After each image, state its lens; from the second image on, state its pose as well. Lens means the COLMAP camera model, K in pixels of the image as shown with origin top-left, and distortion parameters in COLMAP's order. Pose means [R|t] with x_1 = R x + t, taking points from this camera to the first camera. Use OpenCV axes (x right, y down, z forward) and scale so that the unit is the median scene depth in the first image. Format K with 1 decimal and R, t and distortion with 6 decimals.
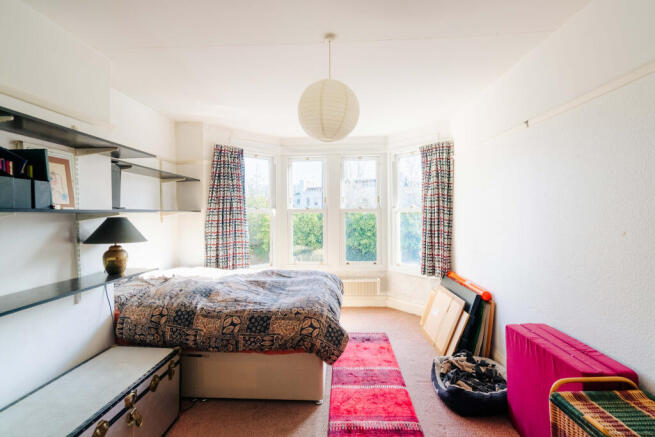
lens RADIAL K [[299.9, 0, 327.7], [0, 299.9, 216.8], [0, 0, 1]] dist [-0.007882, 0.004310]
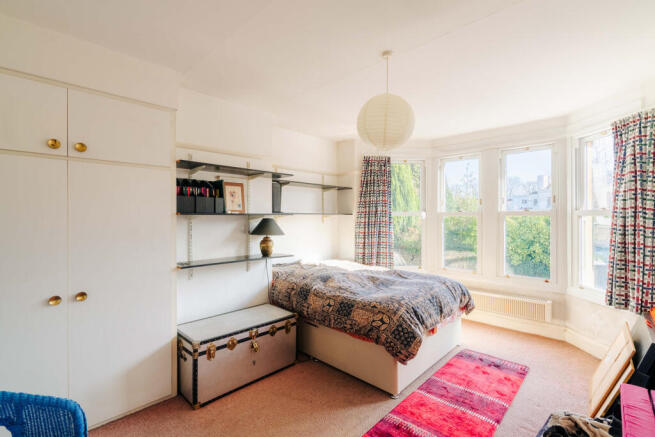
lens RADIAL K [[299.9, 0, 311.9], [0, 299.9, 215.3], [0, 0, 1]] dist [-0.007882, 0.004310]
pose [[0.739882, 0.003979, -0.672725, 0.417785], [-0.013495, 0.999869, -0.008928, -0.002719], [0.672601, 0.015684, 0.739839, 0.018339]]
